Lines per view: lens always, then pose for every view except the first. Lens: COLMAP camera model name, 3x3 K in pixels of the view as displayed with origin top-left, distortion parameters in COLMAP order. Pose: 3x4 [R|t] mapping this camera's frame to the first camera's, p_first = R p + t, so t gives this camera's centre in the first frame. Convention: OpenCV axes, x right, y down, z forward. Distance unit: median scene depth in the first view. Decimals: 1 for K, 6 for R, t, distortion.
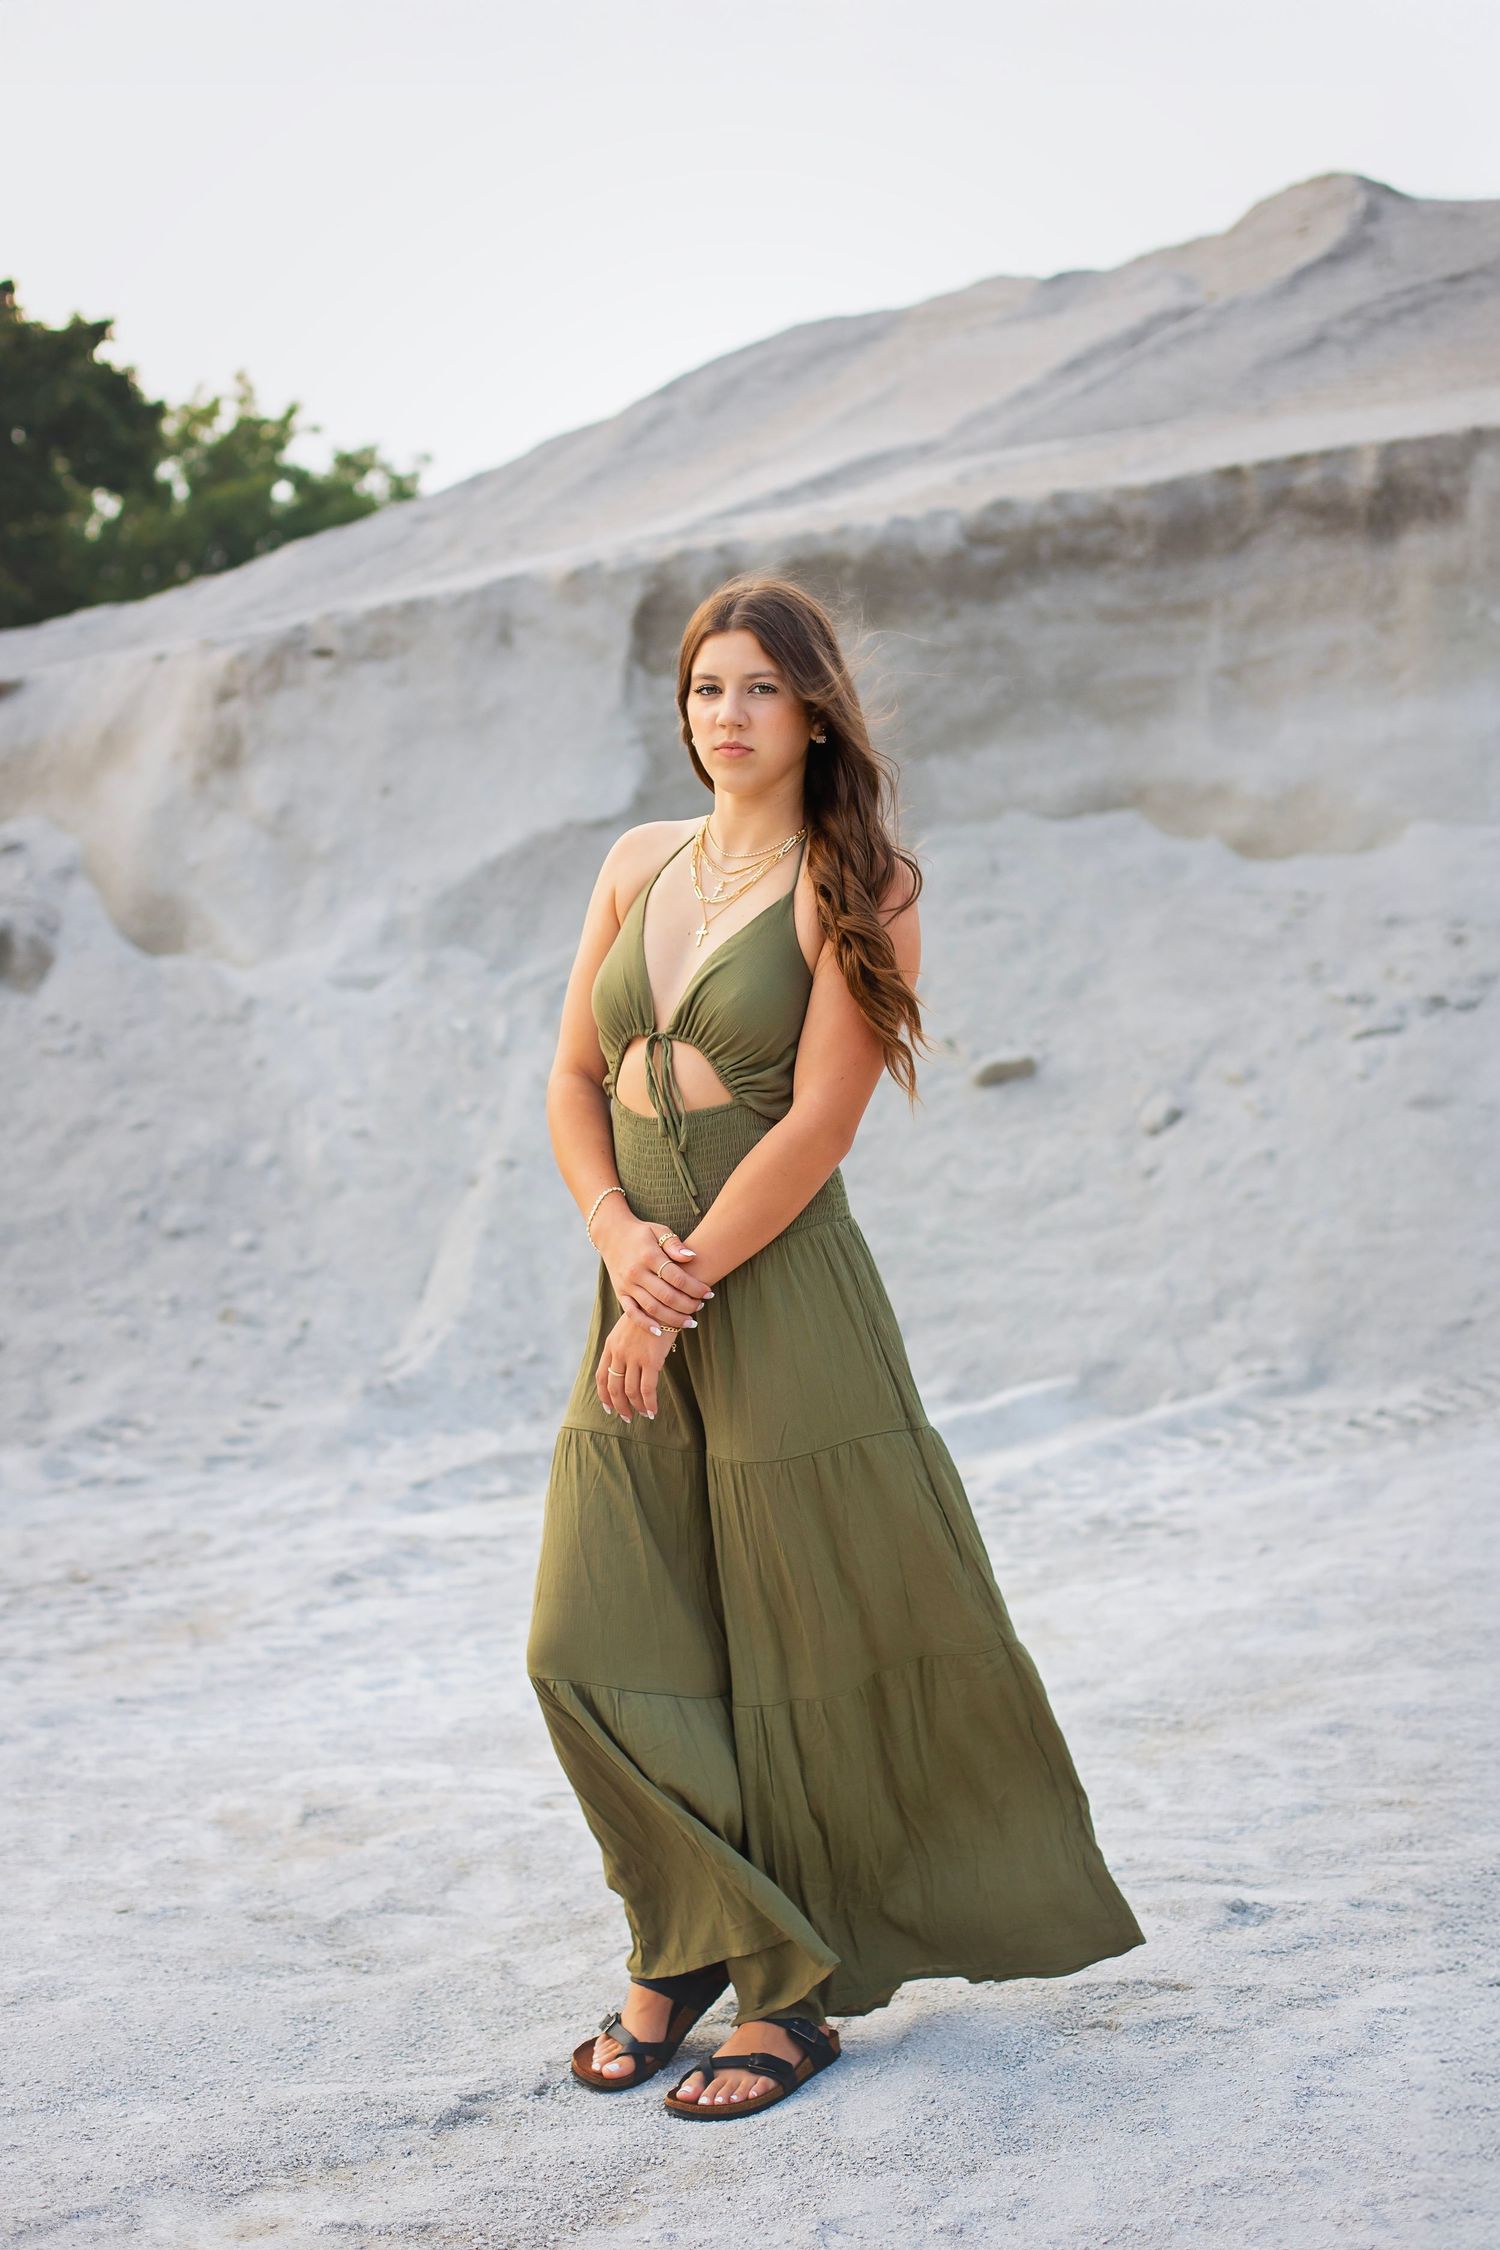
lens RADIAL K [[3213.8, 0, 750.0], [0, 3213.8, 1125.0], [0, 0, 1]] dist [-0.138651, -0.081886]
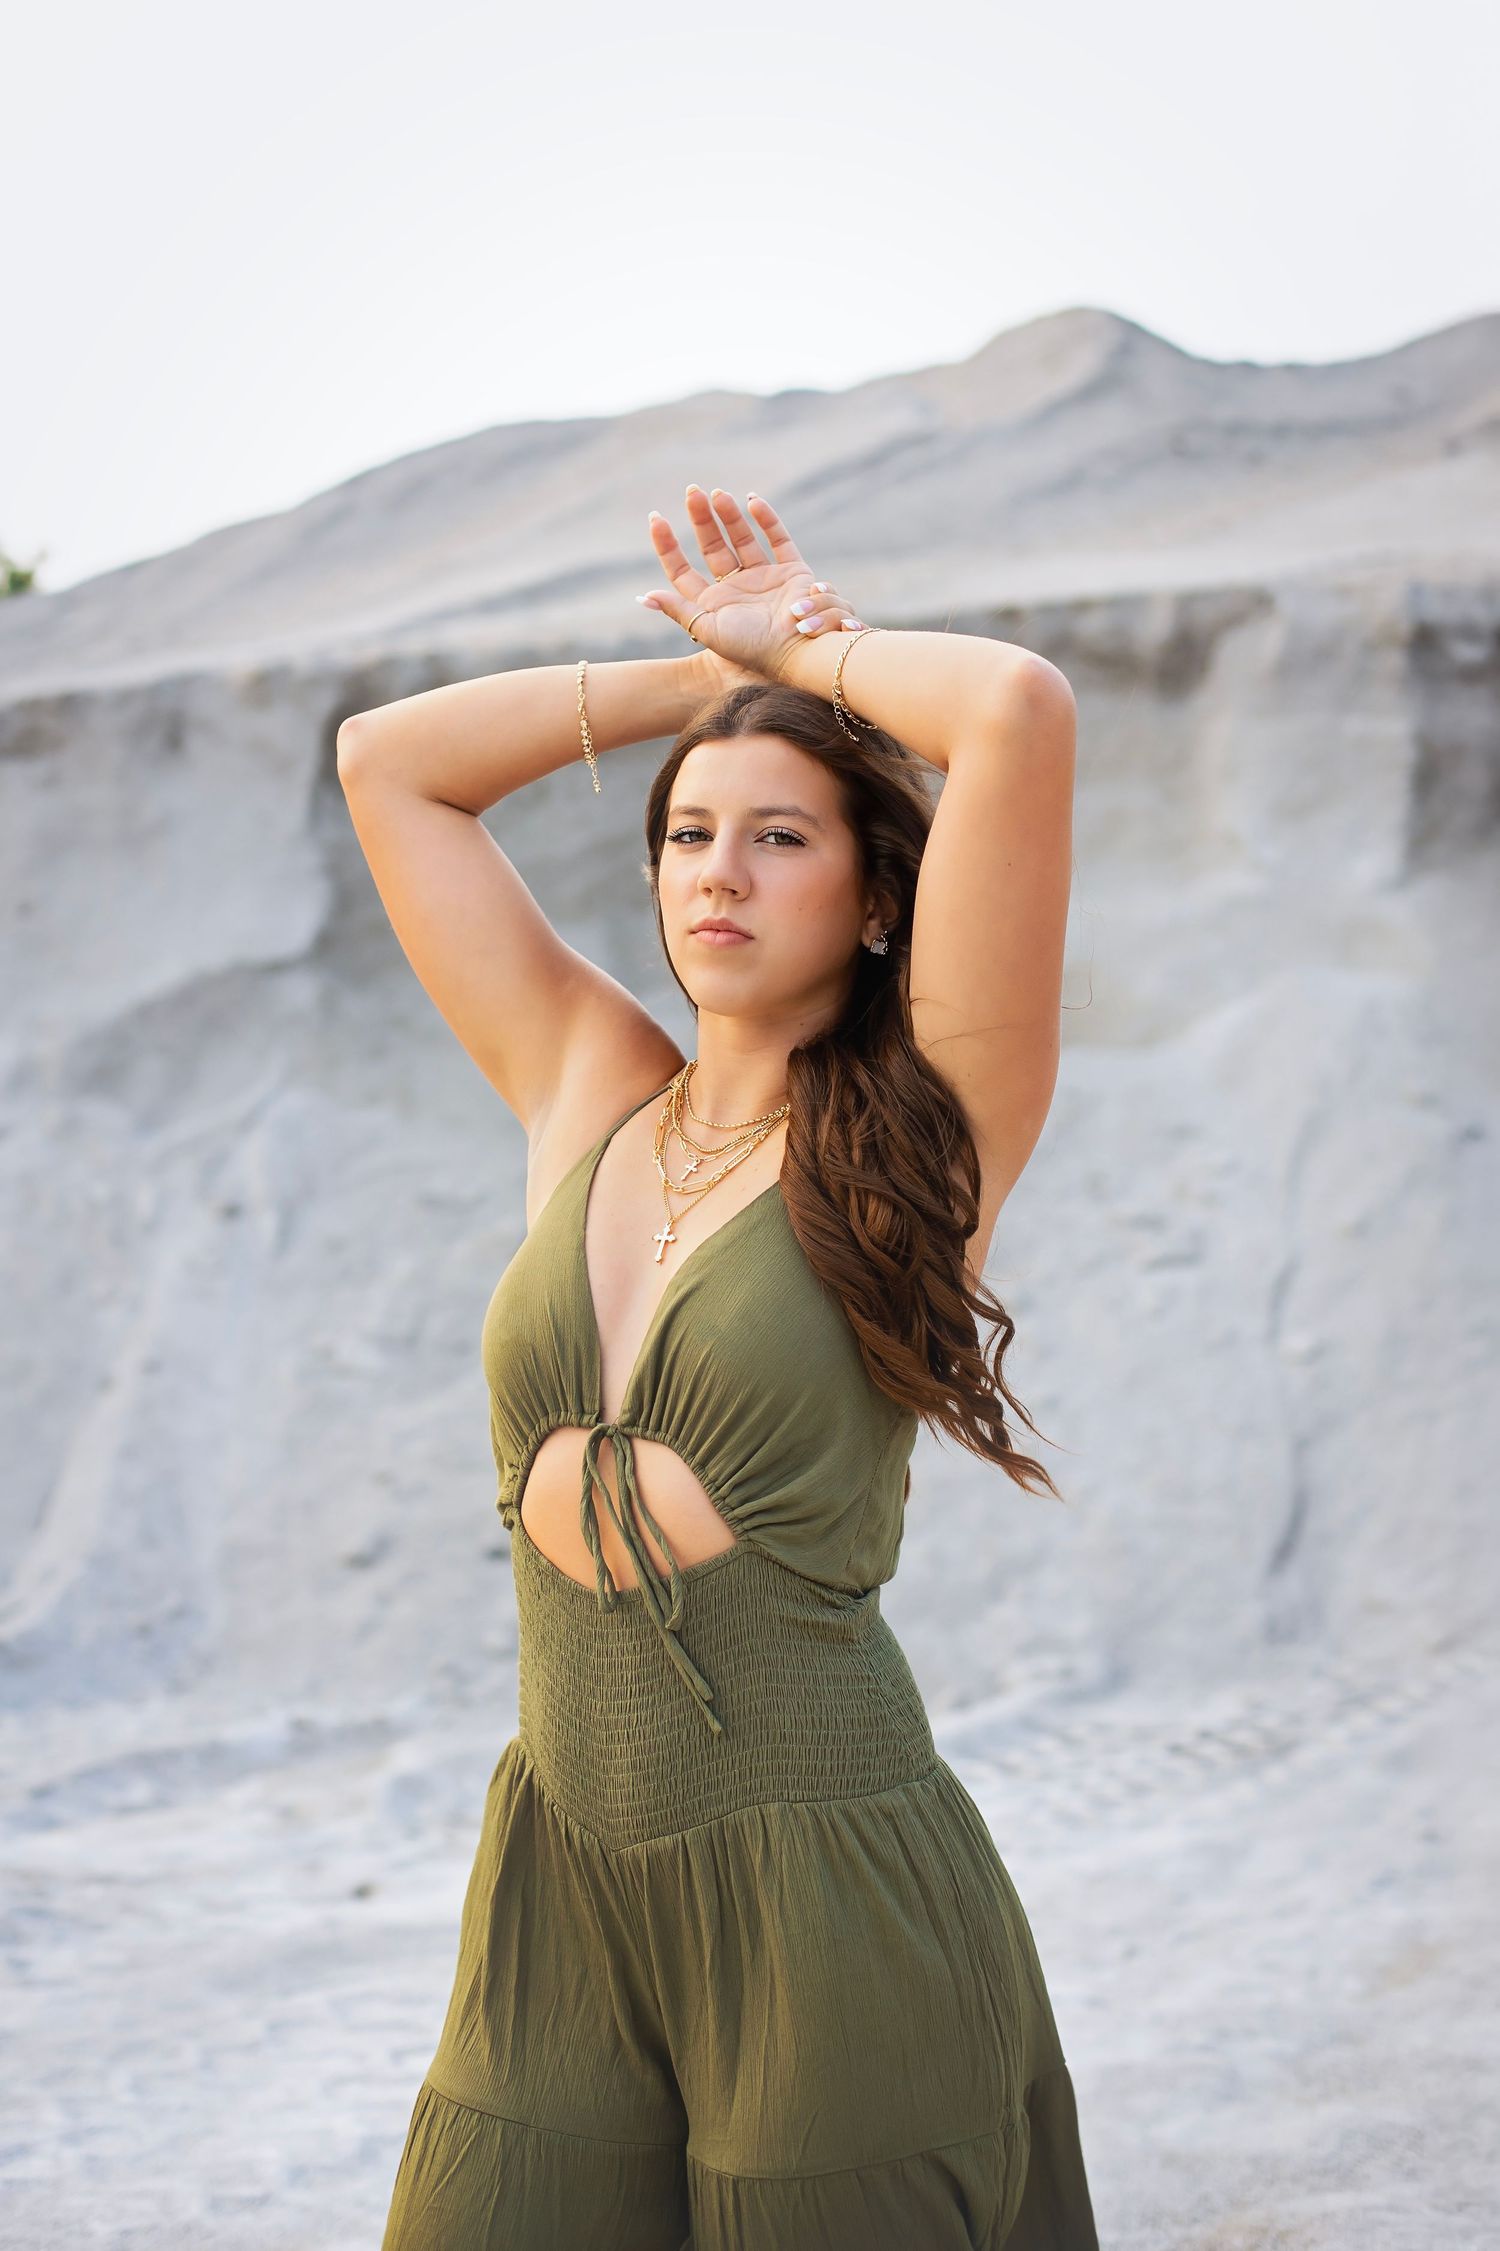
lens RADIAL K [[3215.2, 0, 750.0], [0, 3215.2, 1125.5], [0, 0, 1]] dist [-0.138651, -0.081886]
pose [[0.990238, 0.057135, 0.127136, -0.032378], [-0.051901, 0.997677, -0.044114, -0.023484], [-0.129361, 0.037085, 0.990904, 0.160960]]
